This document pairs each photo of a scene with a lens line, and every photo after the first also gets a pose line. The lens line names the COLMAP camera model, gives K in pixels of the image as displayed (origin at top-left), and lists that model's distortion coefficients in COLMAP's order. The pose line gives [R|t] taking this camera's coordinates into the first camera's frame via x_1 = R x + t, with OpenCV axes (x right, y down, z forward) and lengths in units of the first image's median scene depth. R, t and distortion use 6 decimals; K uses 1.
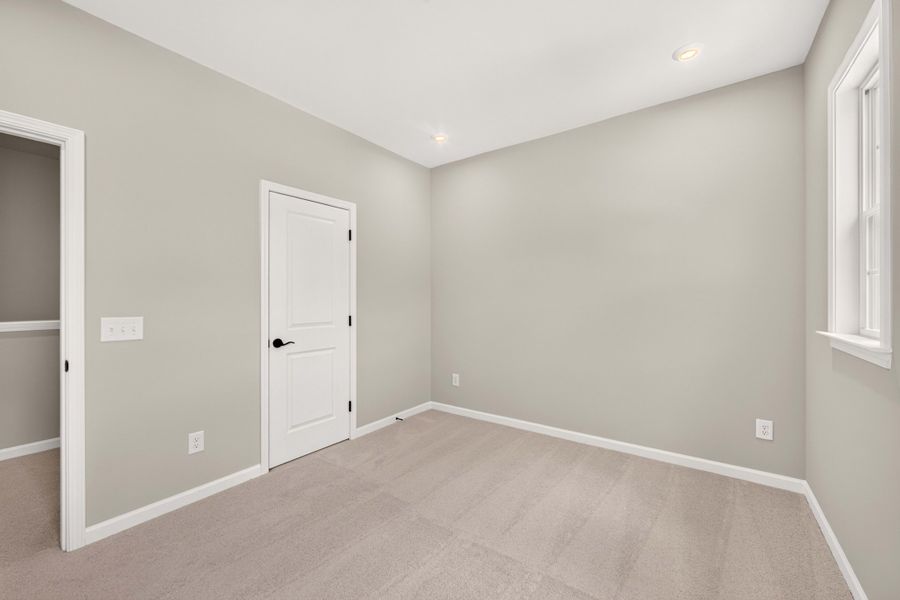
lens RADIAL K [[350.2, 0, 450.0], [0, 350.2, 300.0], [0, 0, 1]] dist [0.000223, 0.000046]
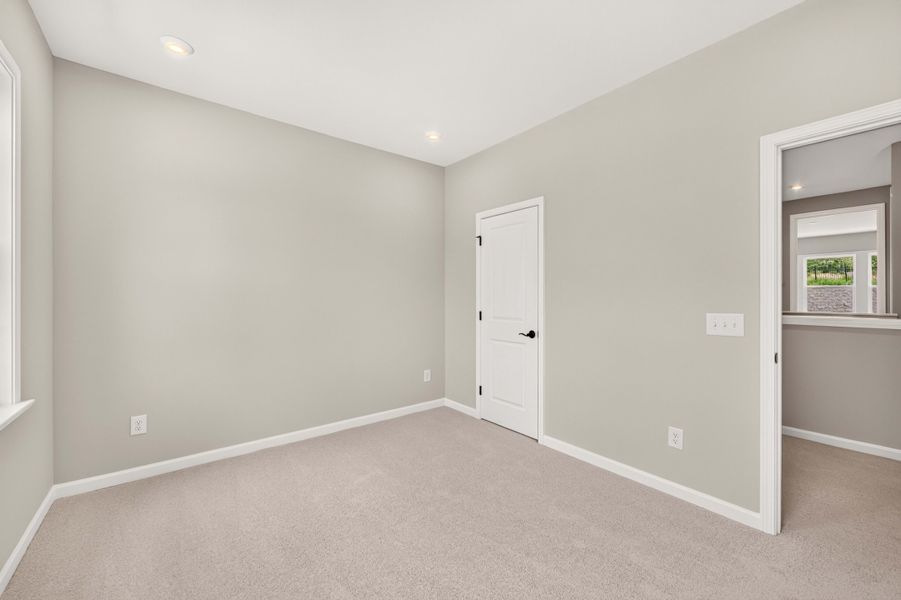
lens RADIAL K [[355.9, 0, 449.0], [0, 355.9, 297.8], [0, 0, 1]] dist [-0.002415, -0.000394]
pose [[-0.259825, 0.004443, -0.965645, 0.733918], [-0.003359, 0.999979, 0.005504, -0.005256], [0.965650, 0.004674, -0.259805, 1.022740]]
